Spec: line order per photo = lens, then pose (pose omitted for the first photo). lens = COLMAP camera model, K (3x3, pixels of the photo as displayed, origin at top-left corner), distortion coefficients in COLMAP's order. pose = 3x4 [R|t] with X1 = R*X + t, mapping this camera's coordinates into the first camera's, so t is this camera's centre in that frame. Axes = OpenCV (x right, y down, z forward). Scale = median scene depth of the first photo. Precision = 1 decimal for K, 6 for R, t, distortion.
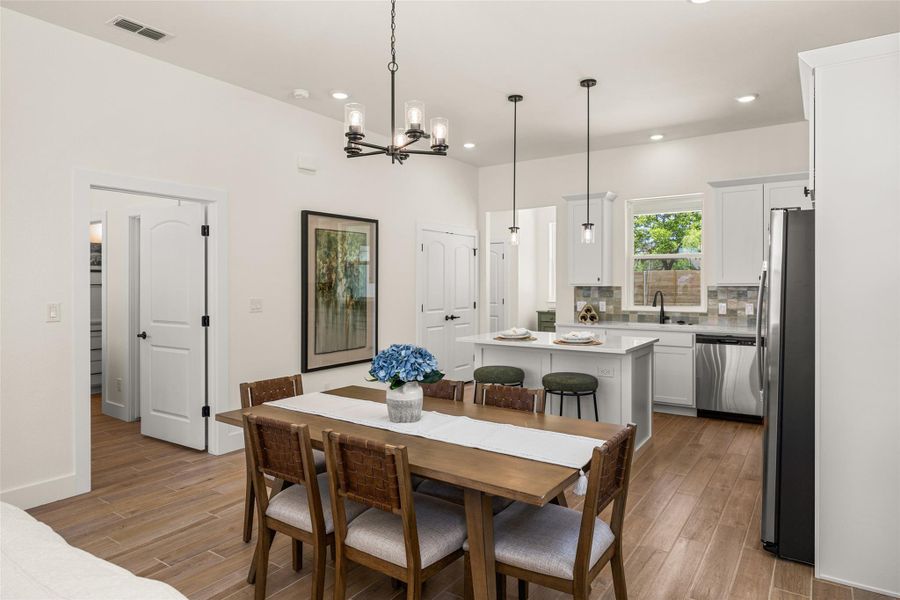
lens RADIAL K [[544.0, 0, 446.6], [0, 544.0, 293.7], [0, 0, 1]] dist [-0.007418, -0.000612]
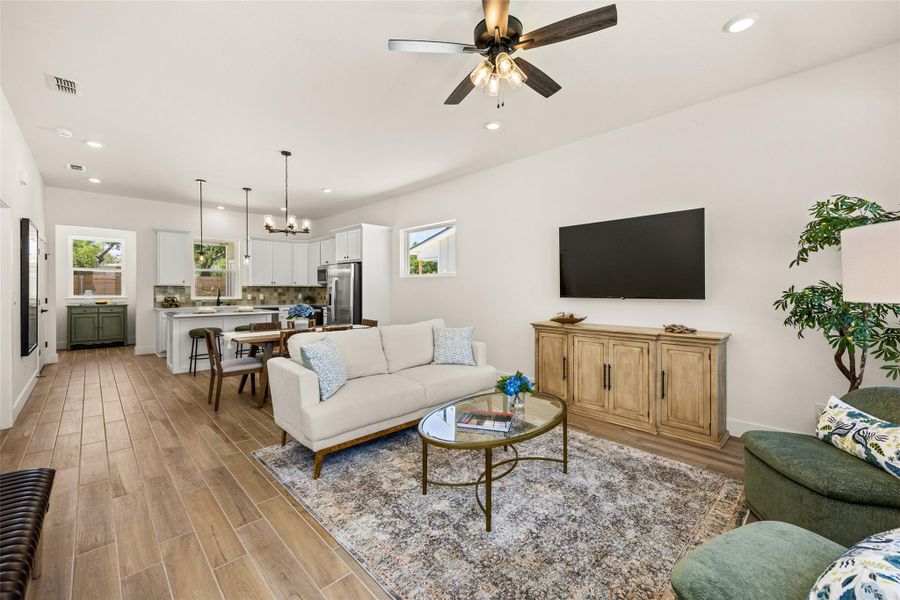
lens RADIAL K [[373.7, 0, 450.9], [0, 373.7, 290.8], [0, 0, 1]] dist [0.015185, -0.000017]
pose [[0.201130, -0.001298, 0.979564, -0.708209], [0.013925, 0.999902, -0.001535, 0.015991], [-0.979466, 0.013949, 0.201129, -0.053949]]
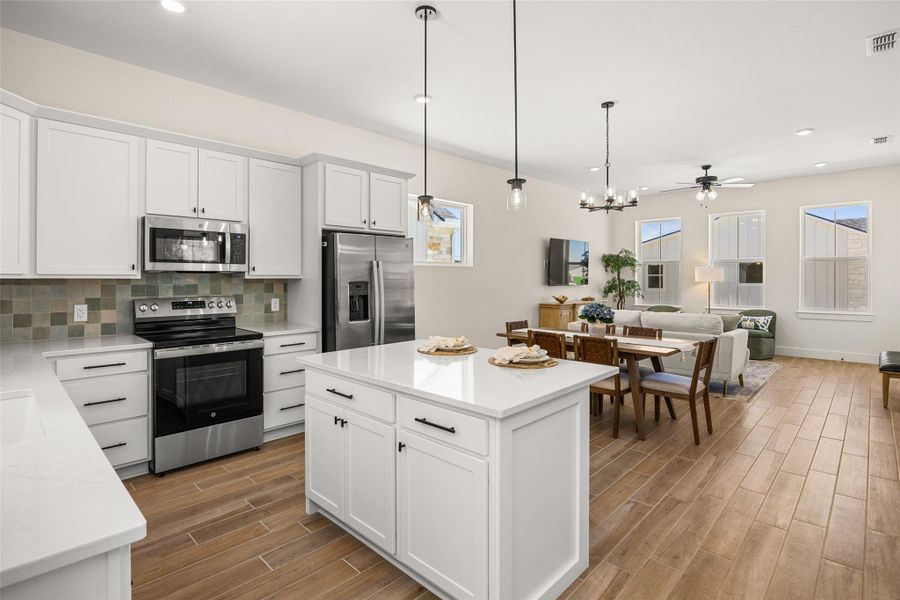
lens RADIAL K [[445.1, 0, 443.4], [0, 445.1, 275.3], [0, 0, 1]] dist [-0.017444, 0.000148]
pose [[-0.987045, 0.001285, 0.160439, 0.092439], [0.003691, 0.999885, 0.014697, -0.018857], [-0.160402, 0.015099, -0.986936, 1.118336]]
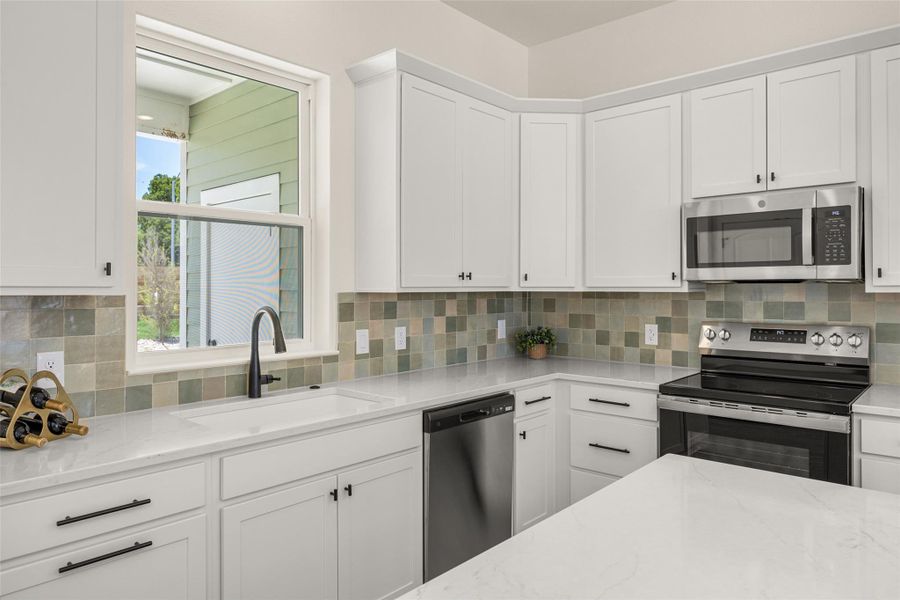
lens RADIAL K [[589.6, 0, 451.3], [0, 589.6, 287.6], [0, 0, 1]] dist [-0.009824, -0.000284]
pose [[0.117489, 0.006689, 0.993052, 0.020595], [0.018639, 0.999786, -0.008940, -0.011739], [-0.992899, 0.019560, 0.117339, 0.807993]]
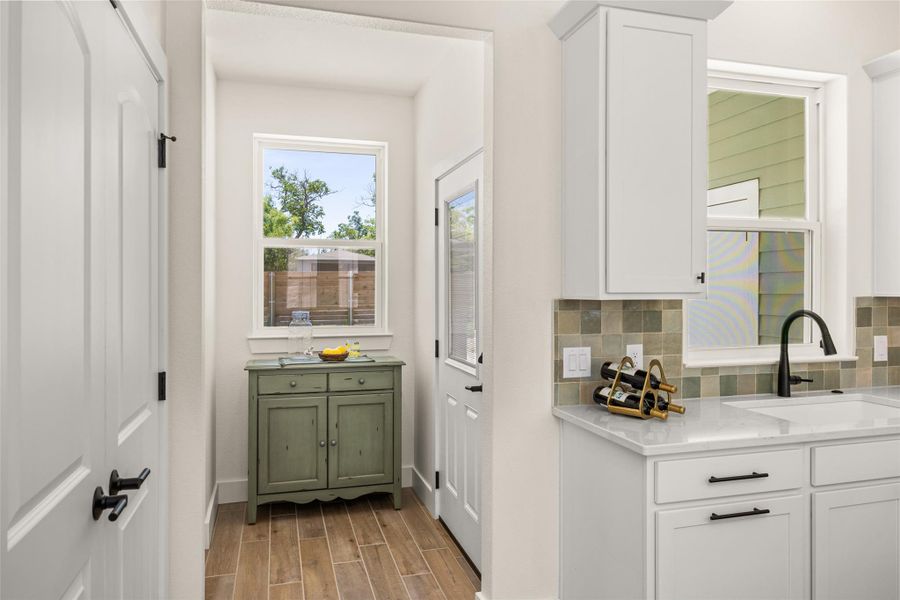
lens RADIAL K [[605.1, 0, 451.3], [0, 605.1, 291.4], [0, 0, 1]] dist [-0.003641, -0.000738]
pose [[0.628969, 0.000648, 0.777430, -0.081309], [0.013552, 0.999839, -0.011797, -0.016392], [-0.777312, 0.017955, 0.628859, 0.897459]]
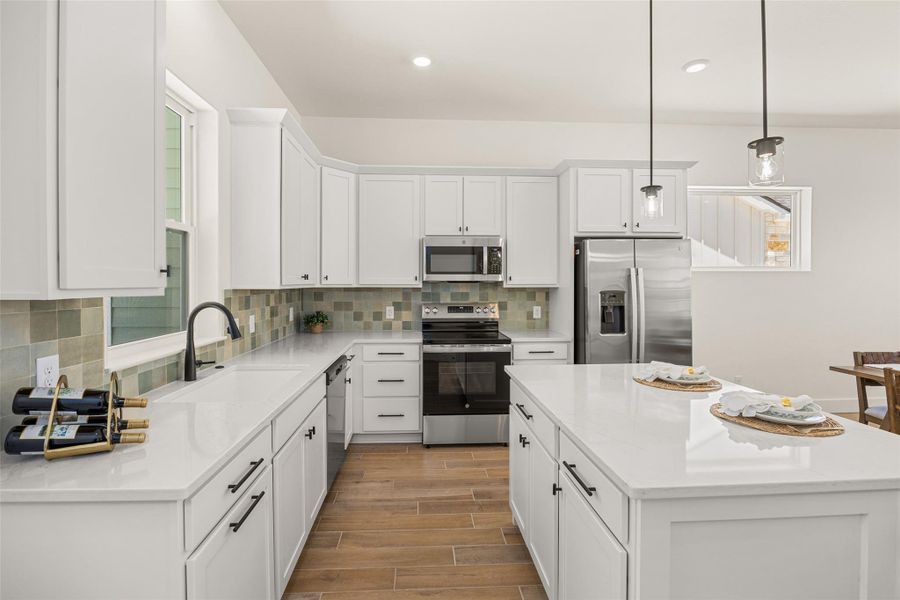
lens RADIAL K [[416.7, 0, 438.3], [0, 416.7, 287.1], [0, 0, 1]] dist [-0.011535, 0.000025]
pose [[-0.612033, -0.003098, 0.790826, 0.024068], [0.016727, 0.999718, 0.016861, -0.019073], [-0.790656, 0.023547, -0.611808, 1.025493]]
